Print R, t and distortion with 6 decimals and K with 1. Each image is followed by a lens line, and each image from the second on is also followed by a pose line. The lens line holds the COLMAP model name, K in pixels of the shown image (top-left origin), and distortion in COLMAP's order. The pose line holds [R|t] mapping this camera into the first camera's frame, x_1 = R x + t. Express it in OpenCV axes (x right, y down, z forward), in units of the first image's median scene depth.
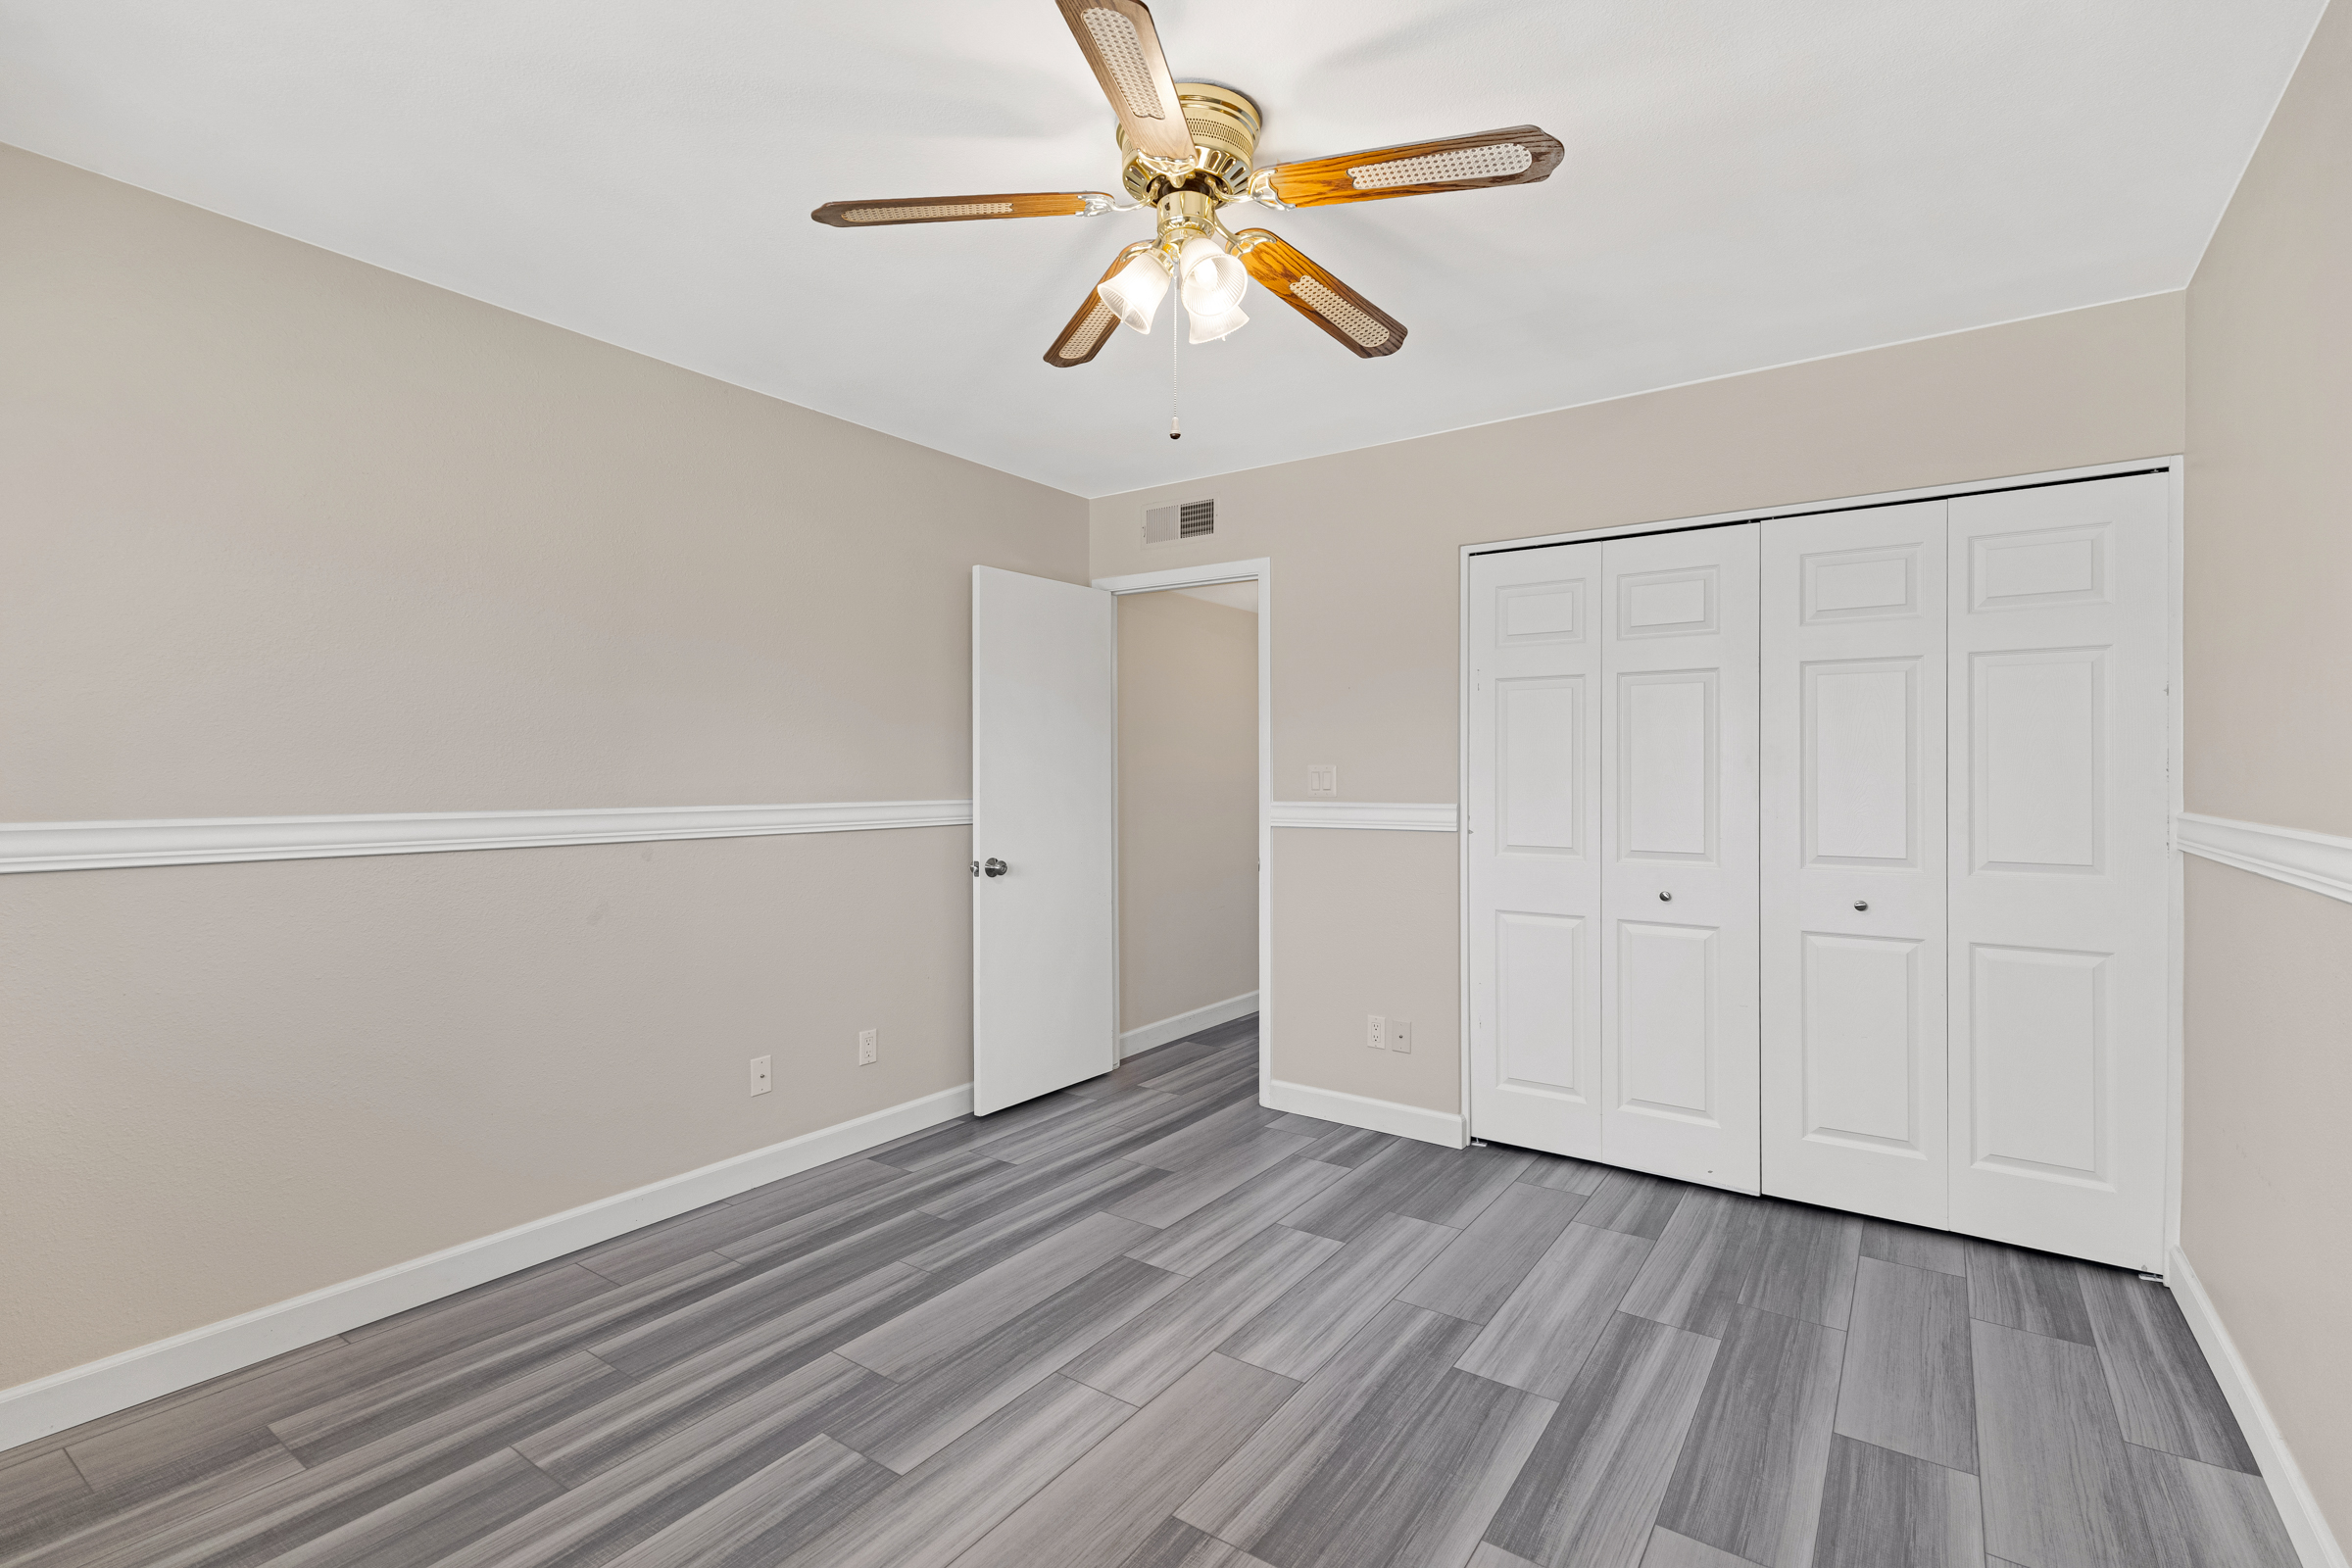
lens RADIAL K [[1090.5, 0, 1179.2], [0, 1090.5, 787.6], [0, 0, 1]] dist [0.001936, 0.000070]
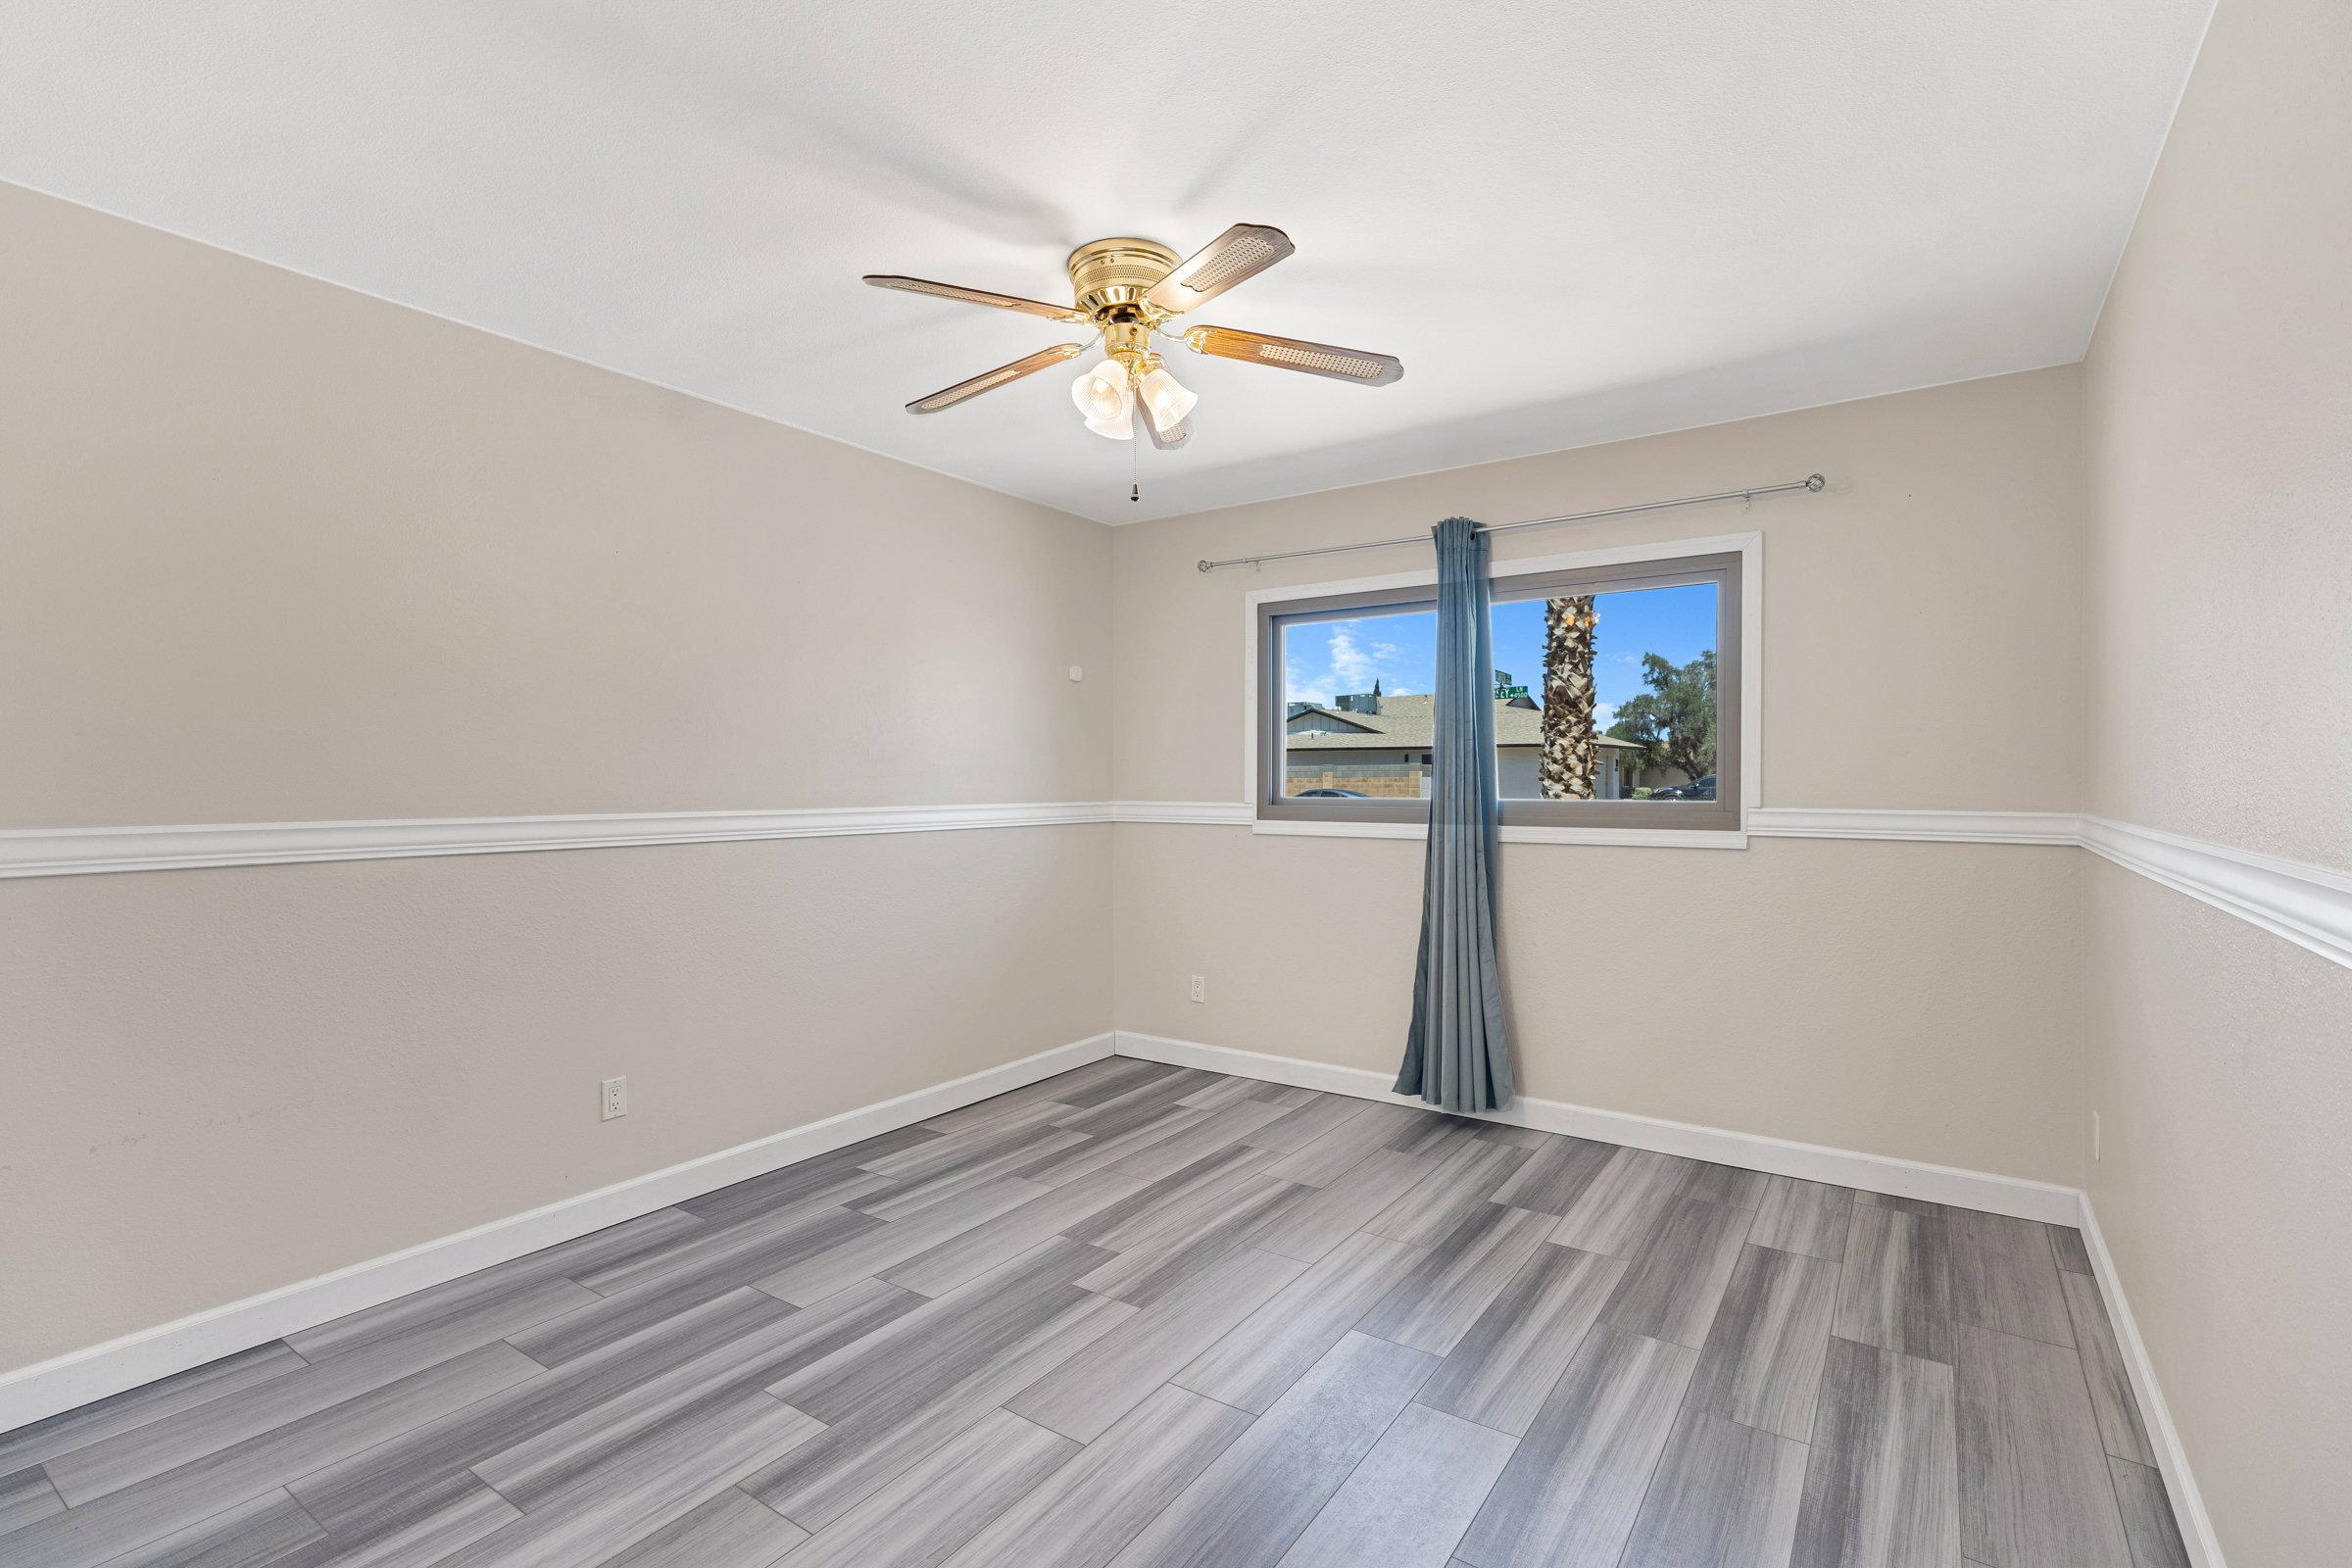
lens RADIAL K [[1090.5, 0, 1179.2], [0, 1090.5, 787.6], [0, 0, 1]] dist [0.001936, 0.000070]
pose [[-0.999988, 0.004119, -0.002529, -0.045137], [0.004074, 0.999842, 0.017274, -0.024287], [0.002599, 0.017263, -0.999848, 1.991383]]
